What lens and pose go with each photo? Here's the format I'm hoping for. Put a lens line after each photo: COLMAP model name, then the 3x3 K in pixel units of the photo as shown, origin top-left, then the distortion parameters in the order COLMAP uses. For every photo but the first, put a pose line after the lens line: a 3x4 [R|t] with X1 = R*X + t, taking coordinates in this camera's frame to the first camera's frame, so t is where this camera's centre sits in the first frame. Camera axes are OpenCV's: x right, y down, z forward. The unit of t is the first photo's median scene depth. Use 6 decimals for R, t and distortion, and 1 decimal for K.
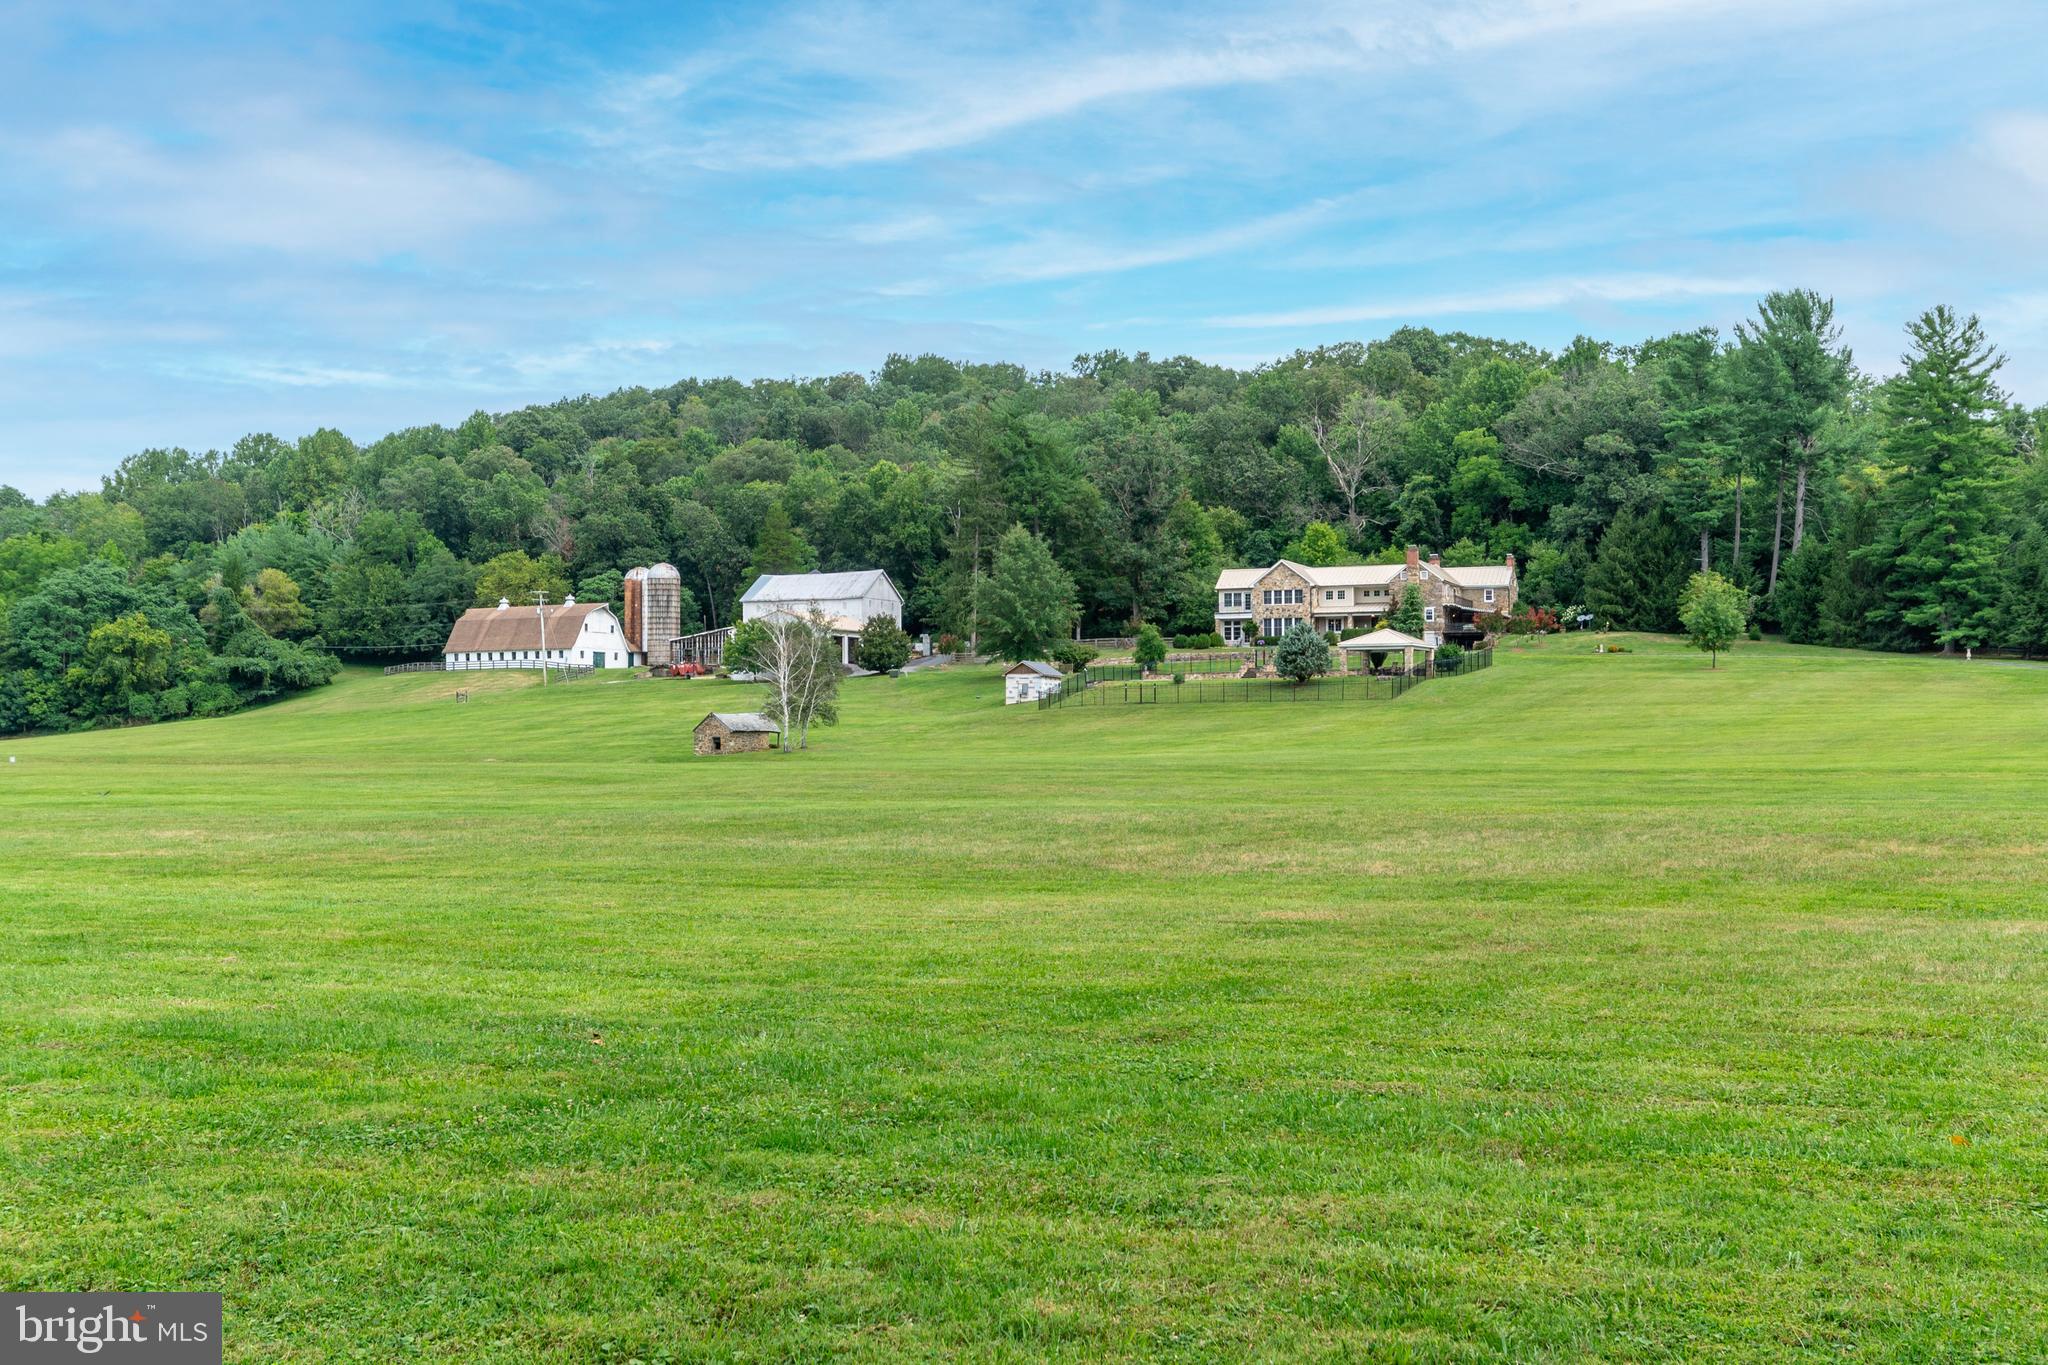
lens RADIAL K [[2101.3, 0, 1024.0], [0, 2101.3, 682.5], [0, 0, 1]] dist [0.001552, 0.009292]
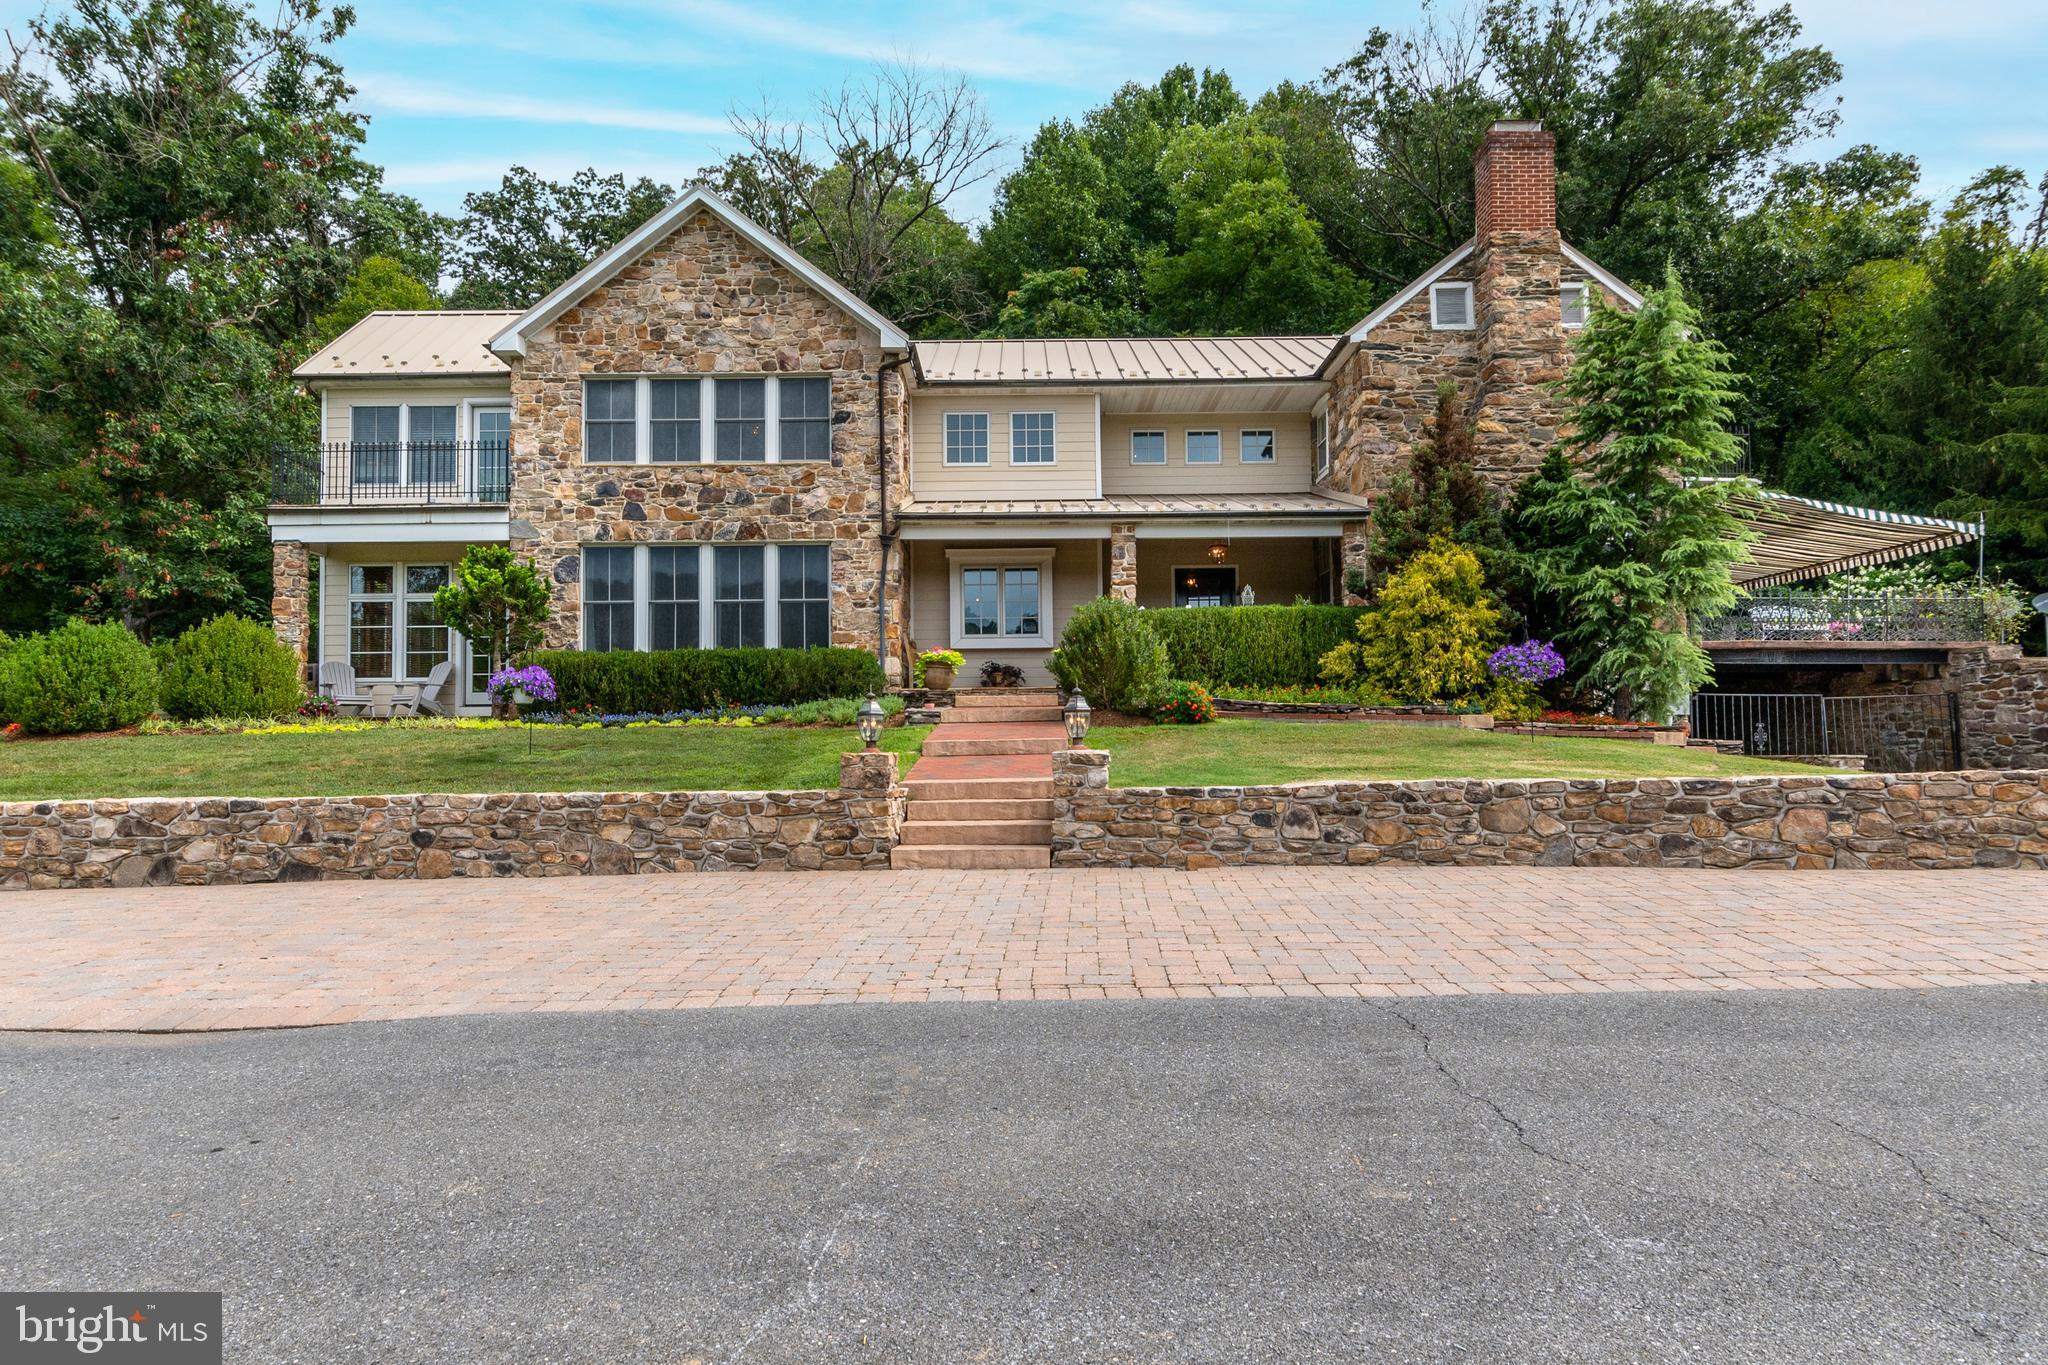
lens RADIAL K [[1198.0, 0, 1031.0], [0, 1198.0, 706.0], [0, 0, 1]] dist [0.000789, -0.001293]
pose [[0.920955, 0.014865, 0.389385, 0.085658], [-0.011291, 0.999871, -0.011466, -0.013355], [-0.389505, 0.006163, 0.921004, 0.700924]]
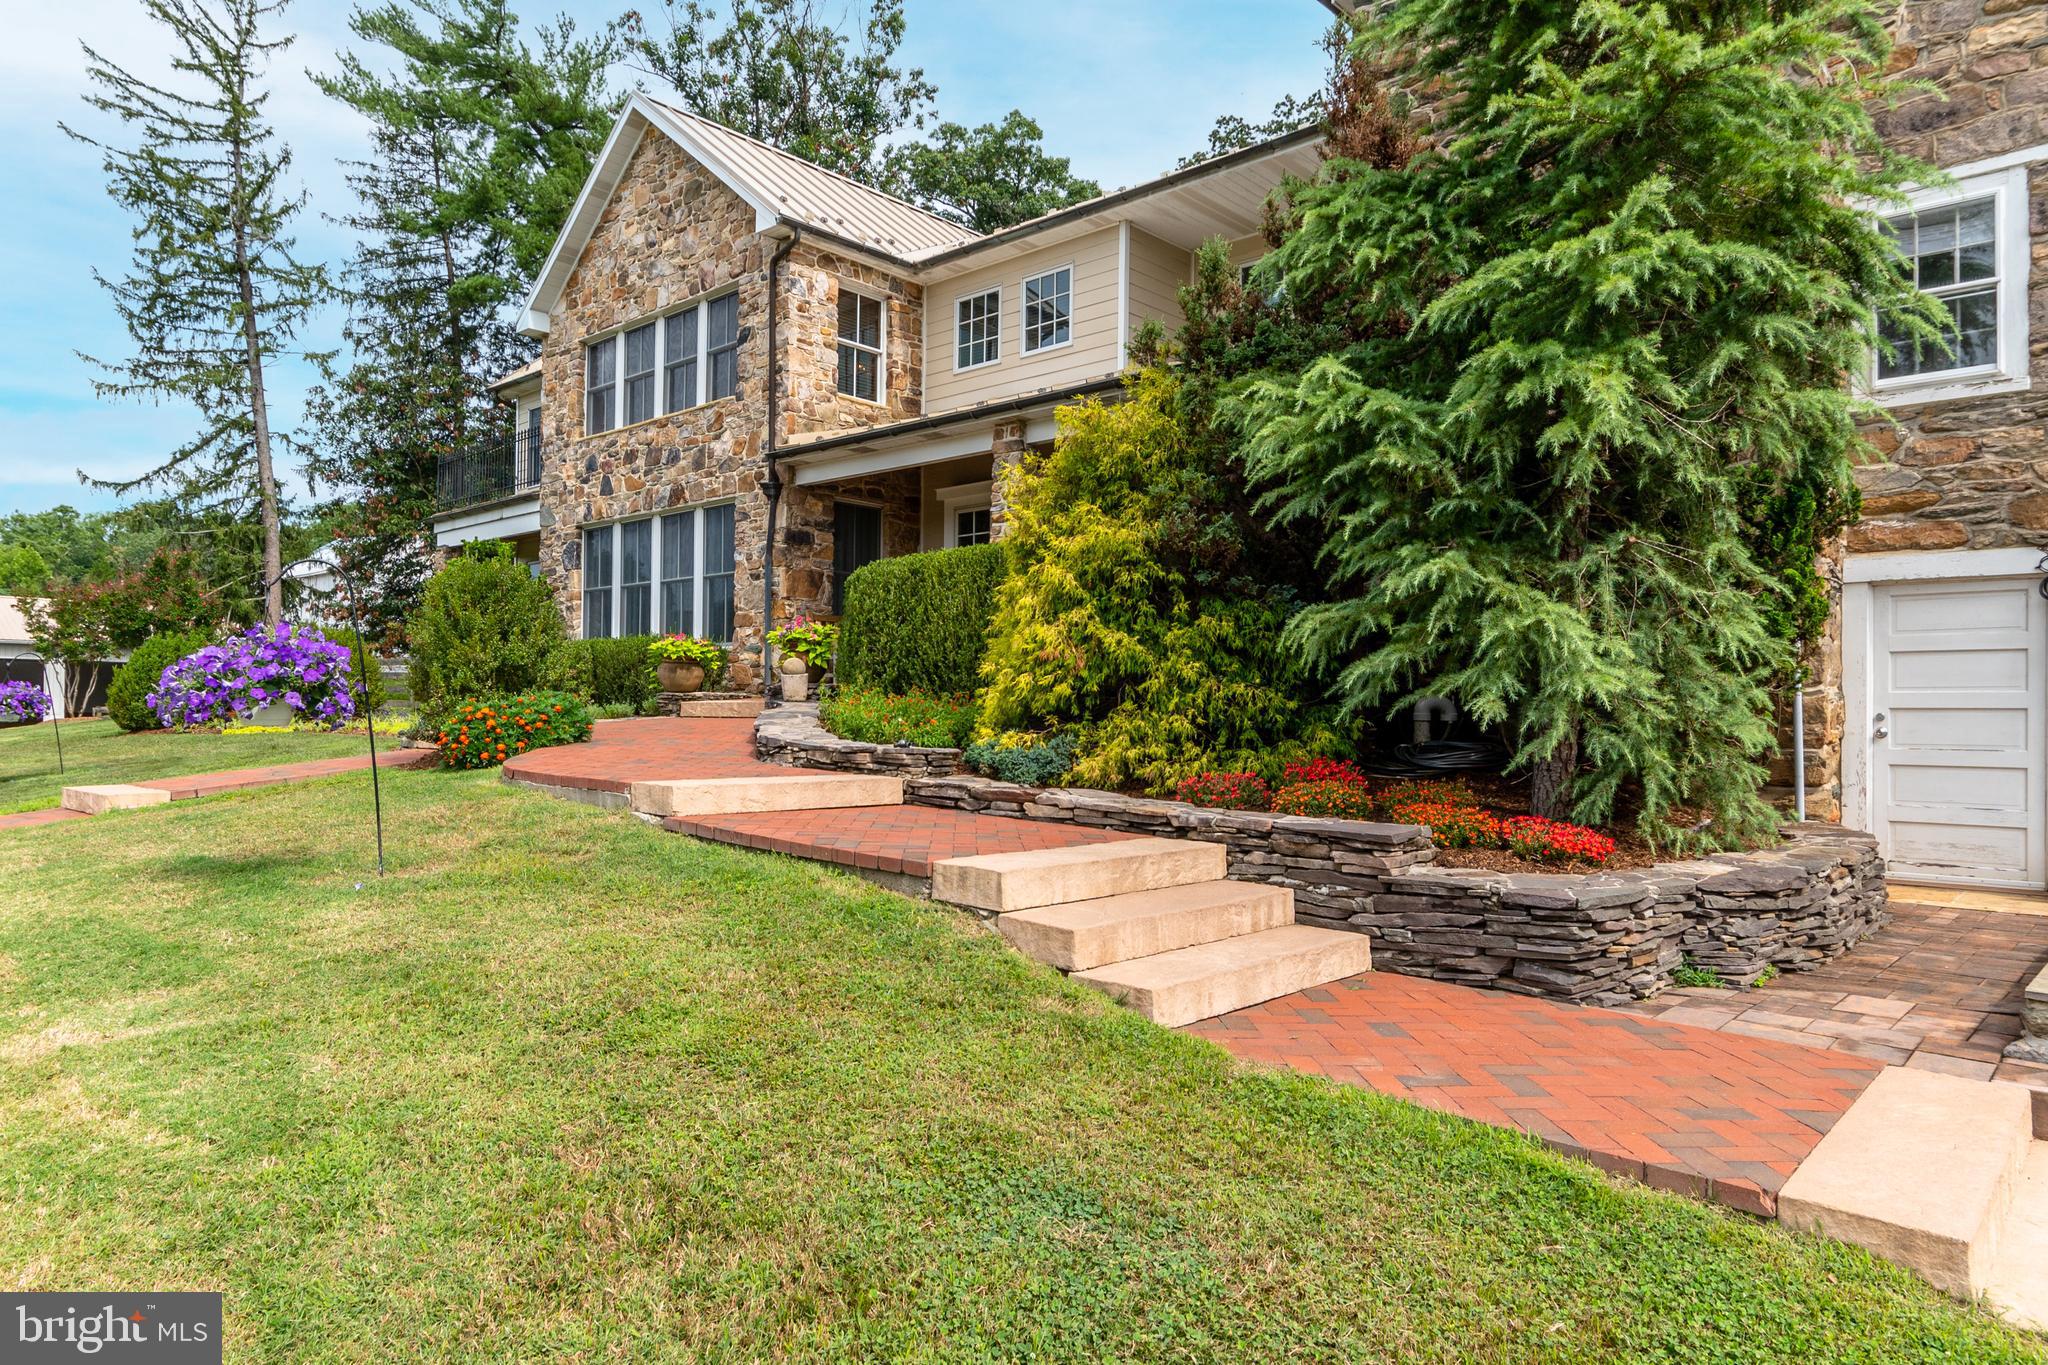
lens RADIAL K [[1284.4, 0, 1049.7], [0, 1284.4, 691.8], [0, 0, 1]] dist [0.000342, 0.000507]
pose [[0.948787, 0.009136, -0.315784, 0.135609], [-0.005214, 0.999898, 0.013263, -0.015662], [0.315874, -0.010937, 0.948738, 0.718952]]
